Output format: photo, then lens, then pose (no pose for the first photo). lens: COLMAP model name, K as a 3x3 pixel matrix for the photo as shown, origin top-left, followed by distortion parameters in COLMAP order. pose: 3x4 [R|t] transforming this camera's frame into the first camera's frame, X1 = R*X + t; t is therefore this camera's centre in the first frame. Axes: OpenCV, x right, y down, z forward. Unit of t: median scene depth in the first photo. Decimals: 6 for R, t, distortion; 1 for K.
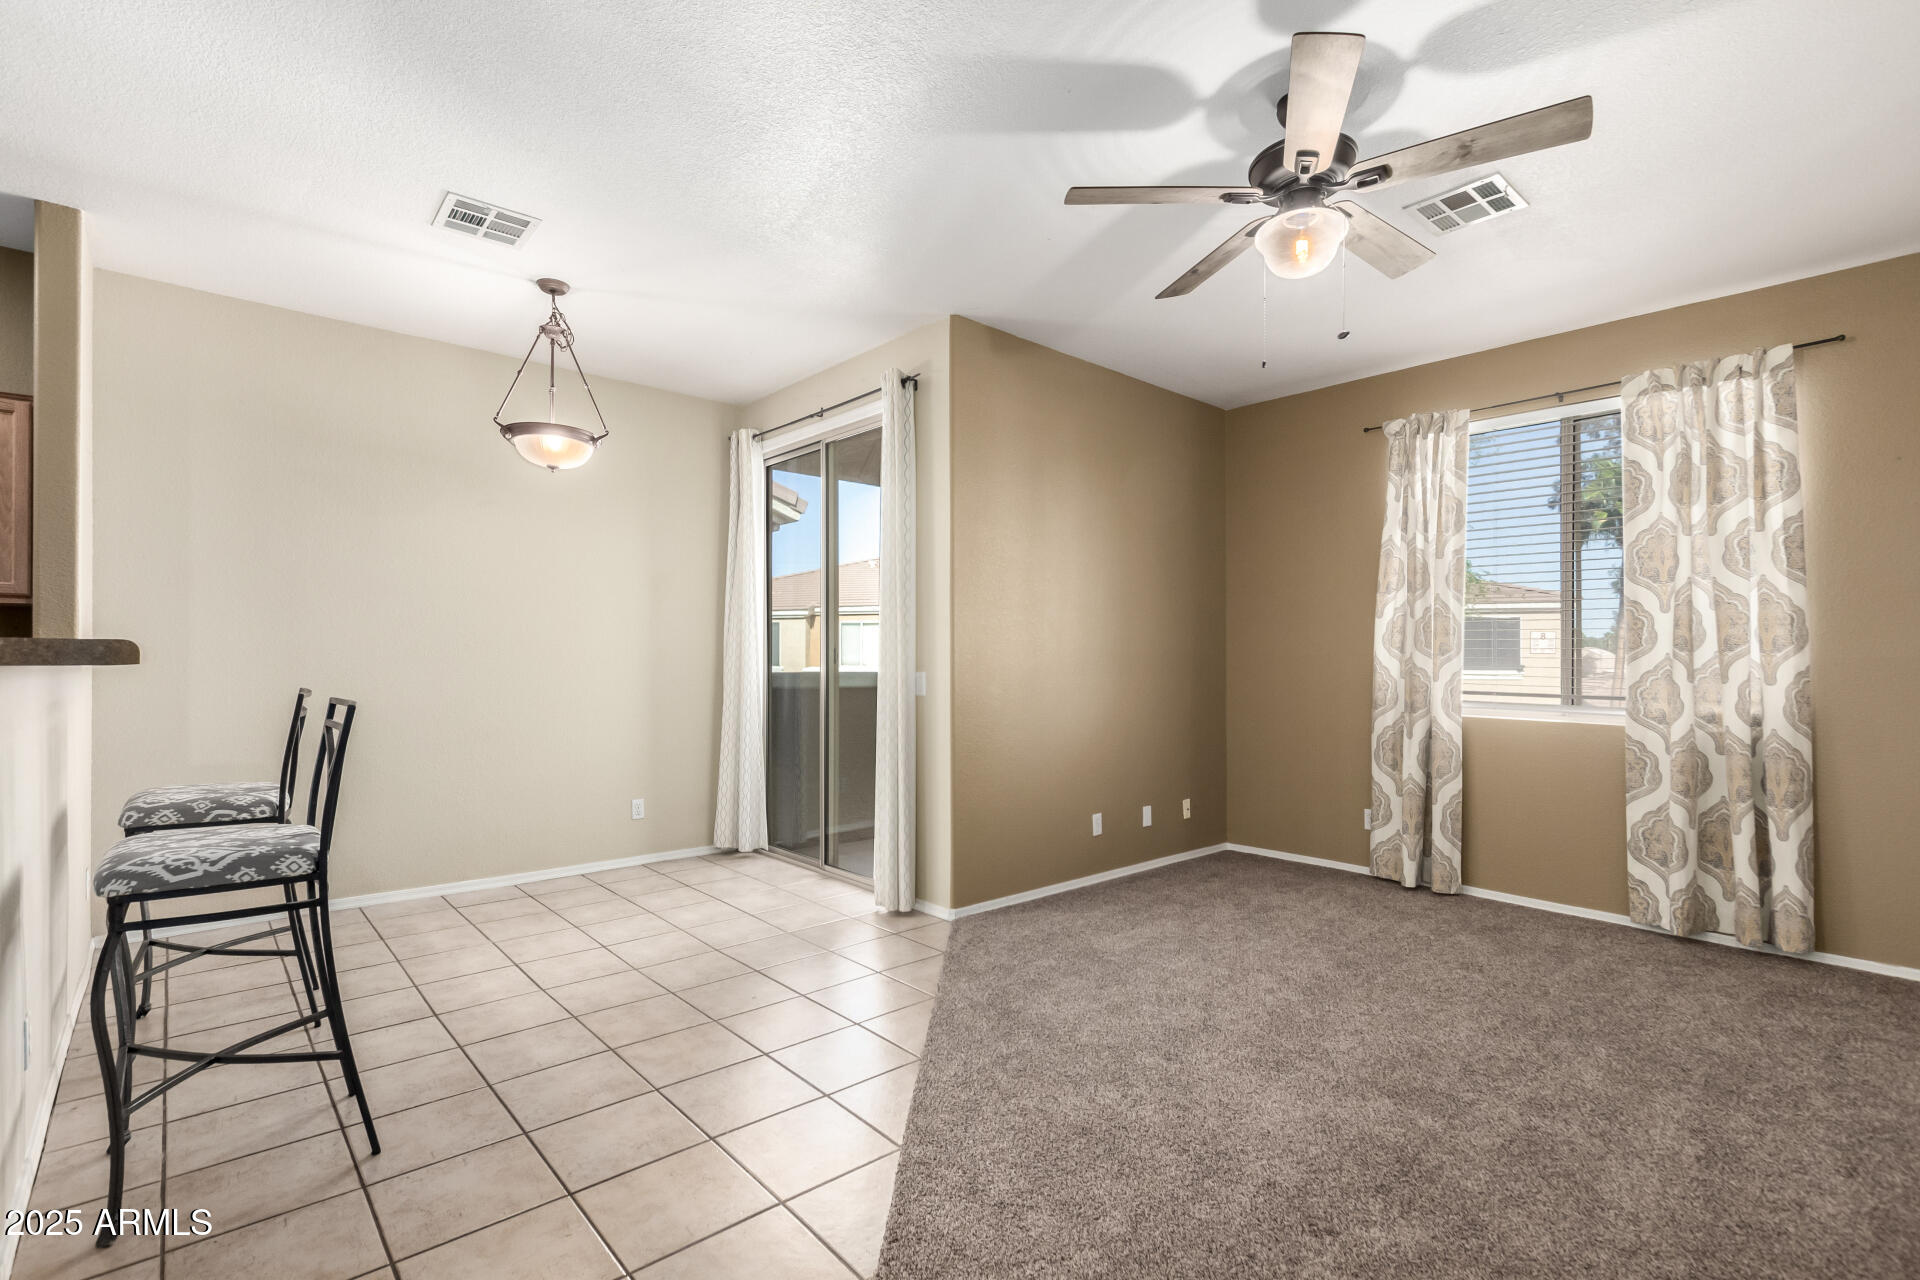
lens RADIAL K [[888.1, 0, 970.1], [0, 888.1, 657.3], [0, 0, 1]] dist [0.010058, -0.003569]
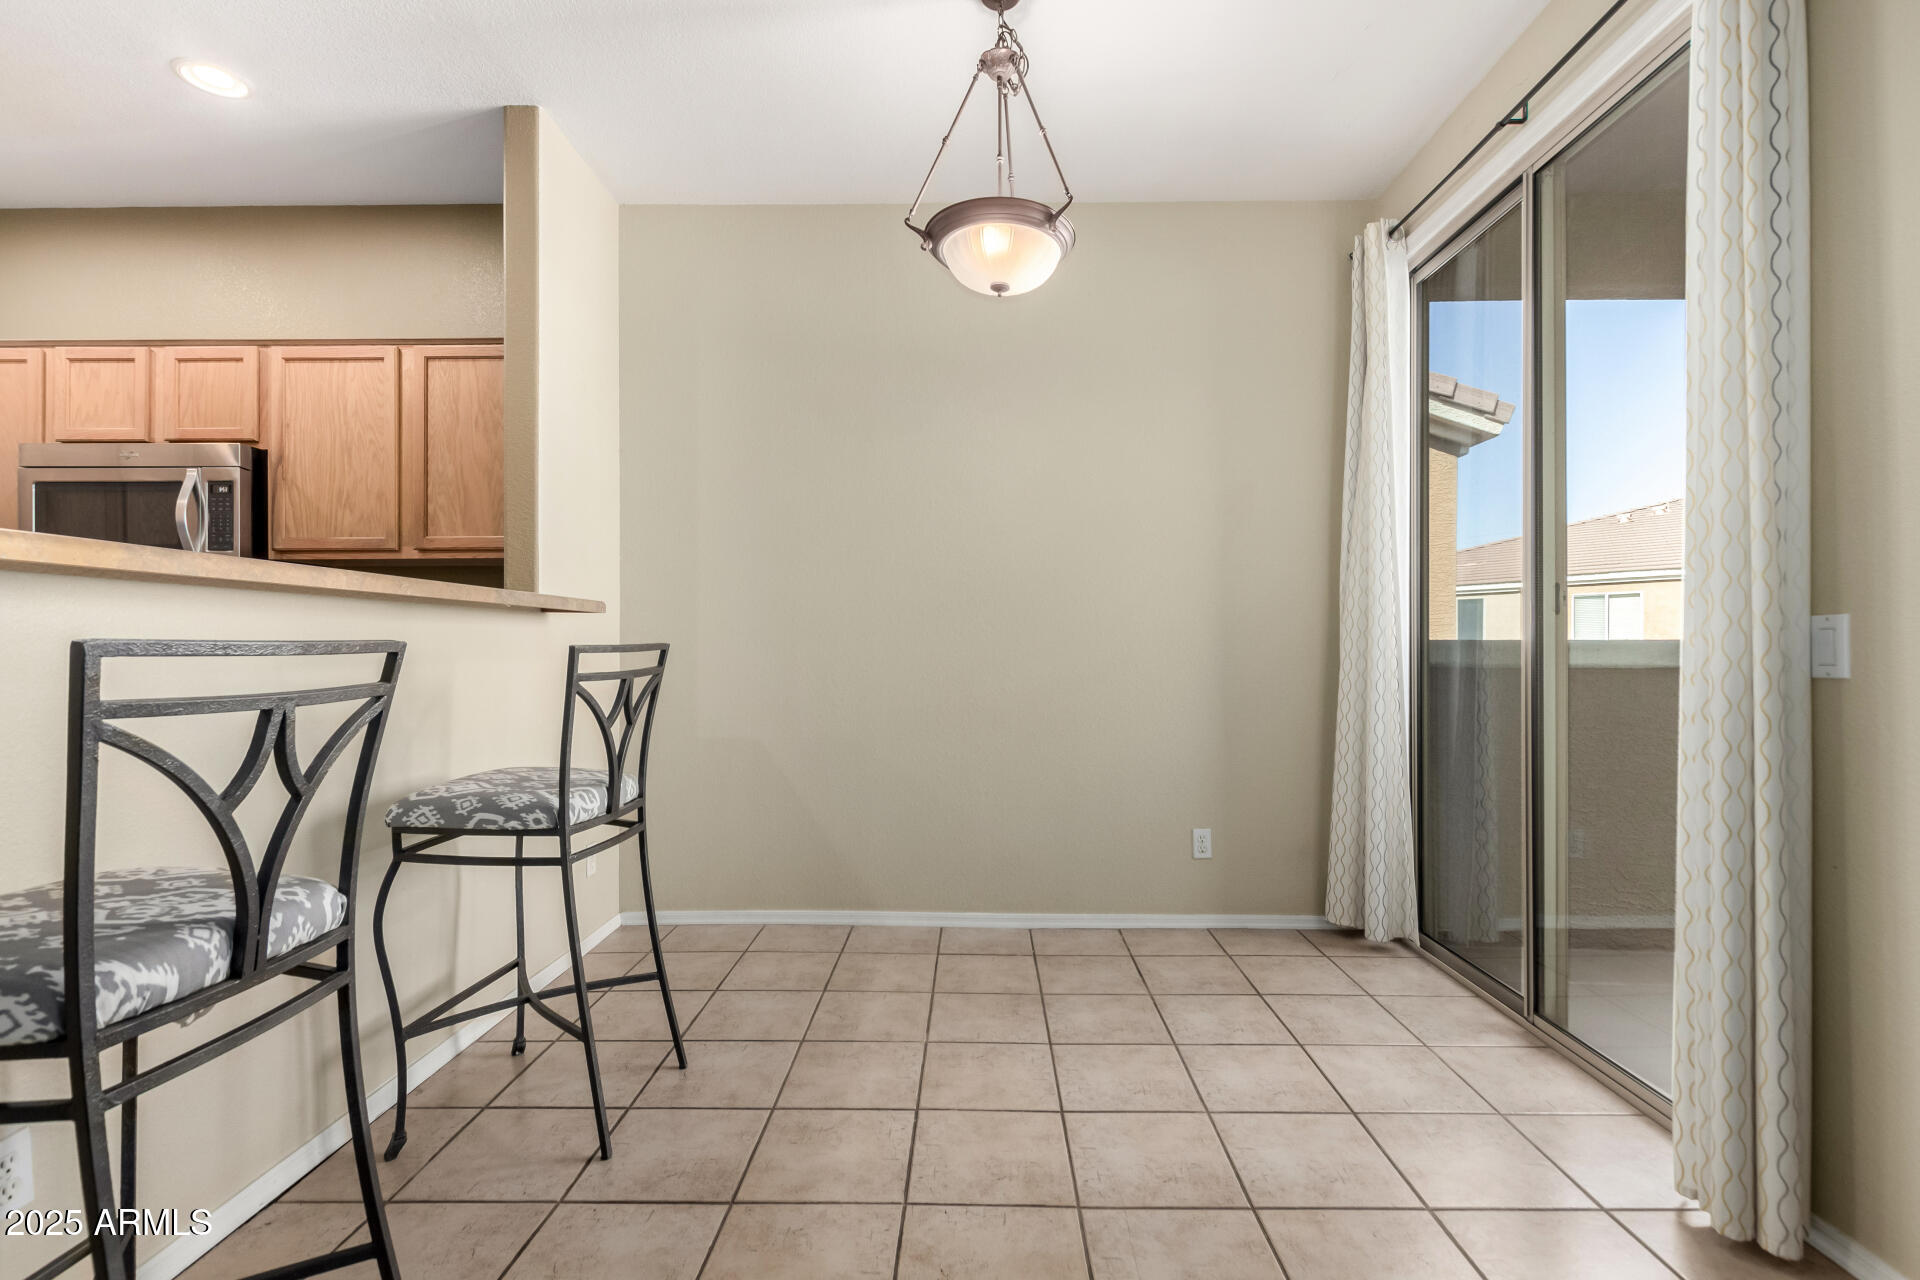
lens RADIAL K [[888.1, 0, 954.6], [0, 888.1, 645.5], [0, 0, 1]] dist [0.010058, -0.003569]
pose [[0.731560, -0.001957, -0.681774, -0.068555], [0.002923, 0.999996, 0.000267, 0.027386], [0.681771, -0.002189, 0.731563, 0.475304]]
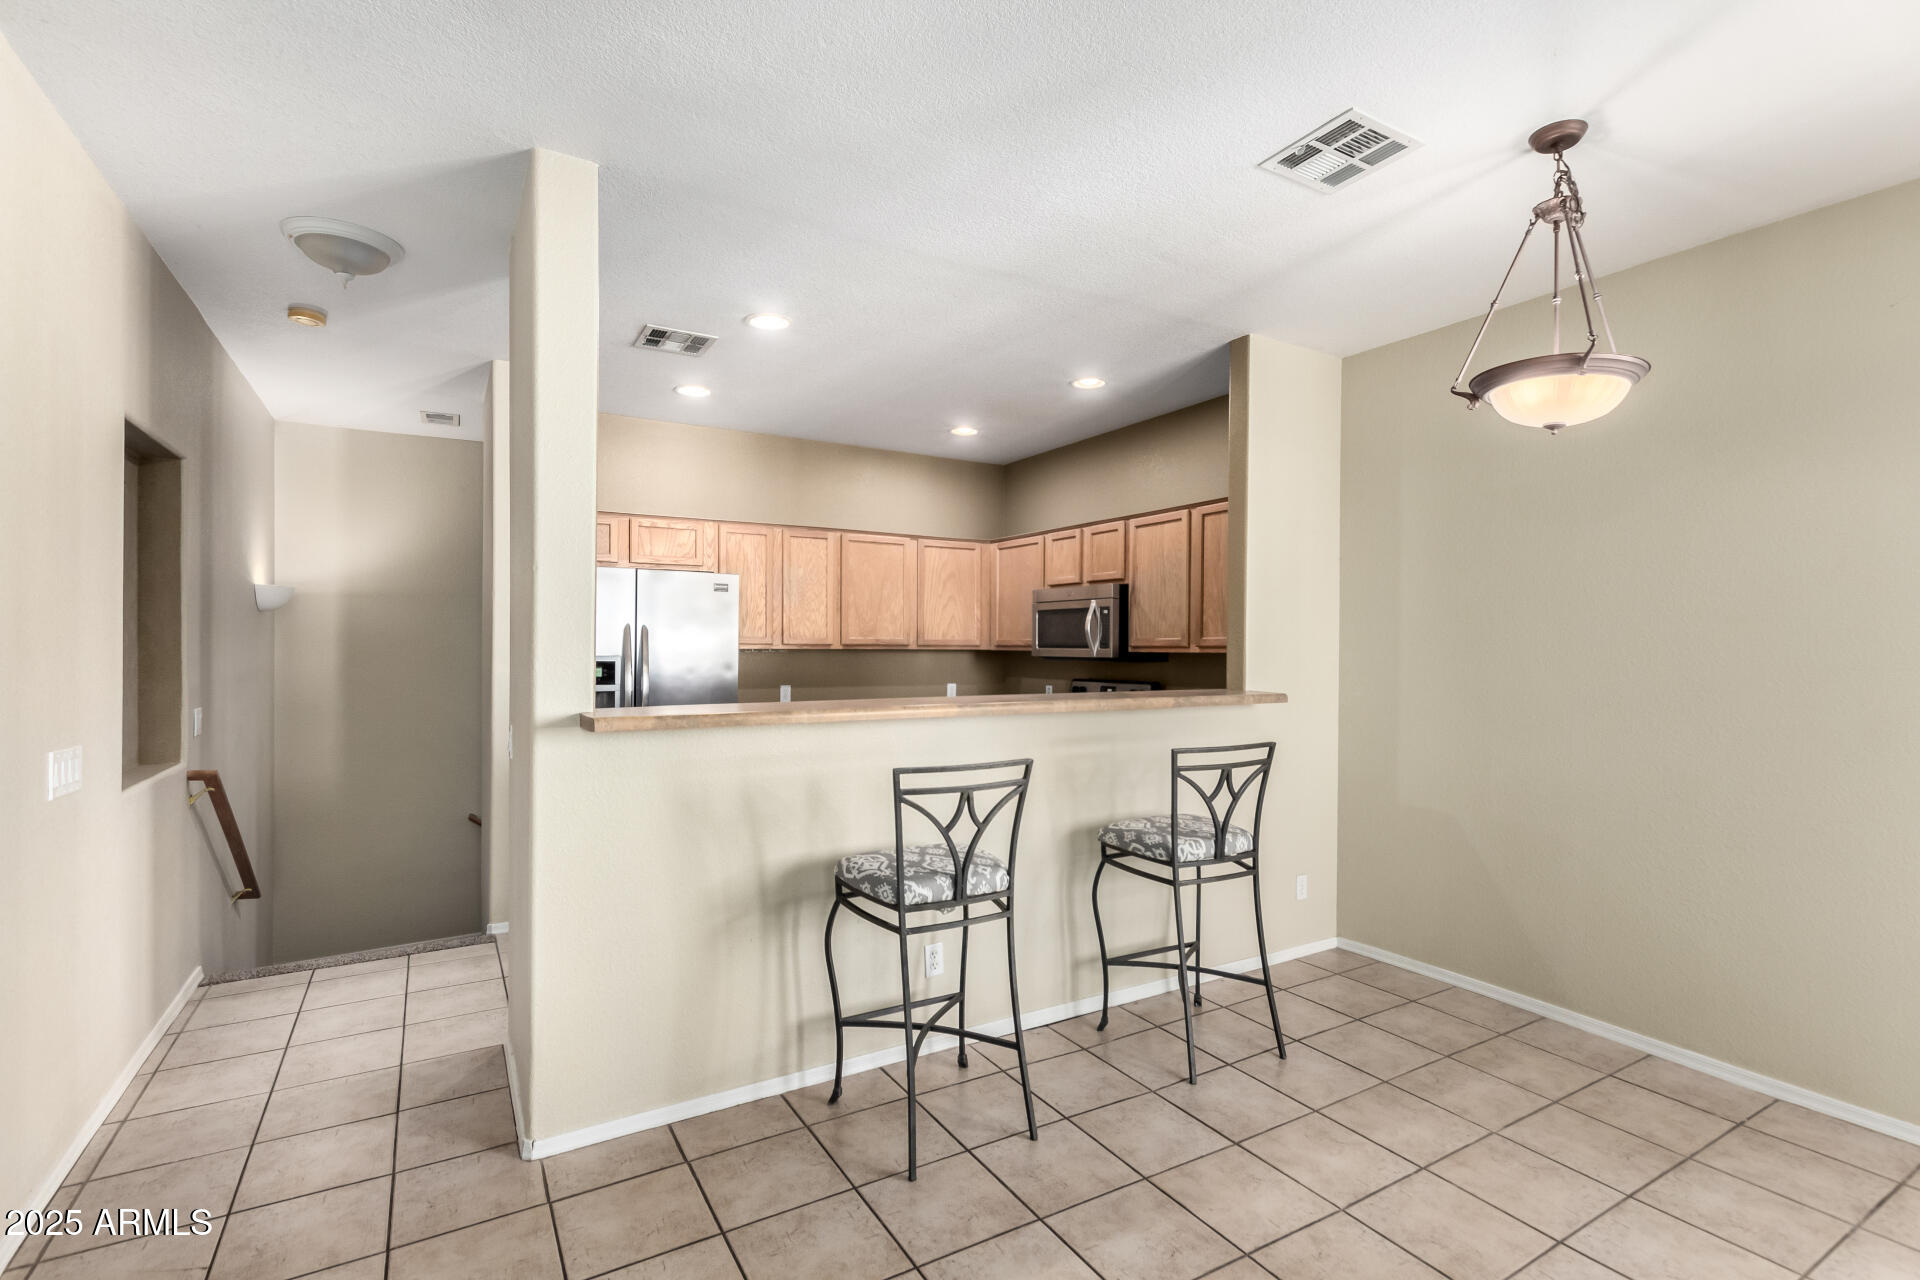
lens RADIAL K [[888.1, 0, 970.6], [0, 888.1, 635.1], [0, 0, 1]] dist [0.010058, -0.003569]
pose [[-0.190362, -0.008306, -0.981679, 0.204792], [-0.003911, 0.999963, -0.007702, -0.055108], [0.981706, 0.002373, -0.190388, 0.642383]]
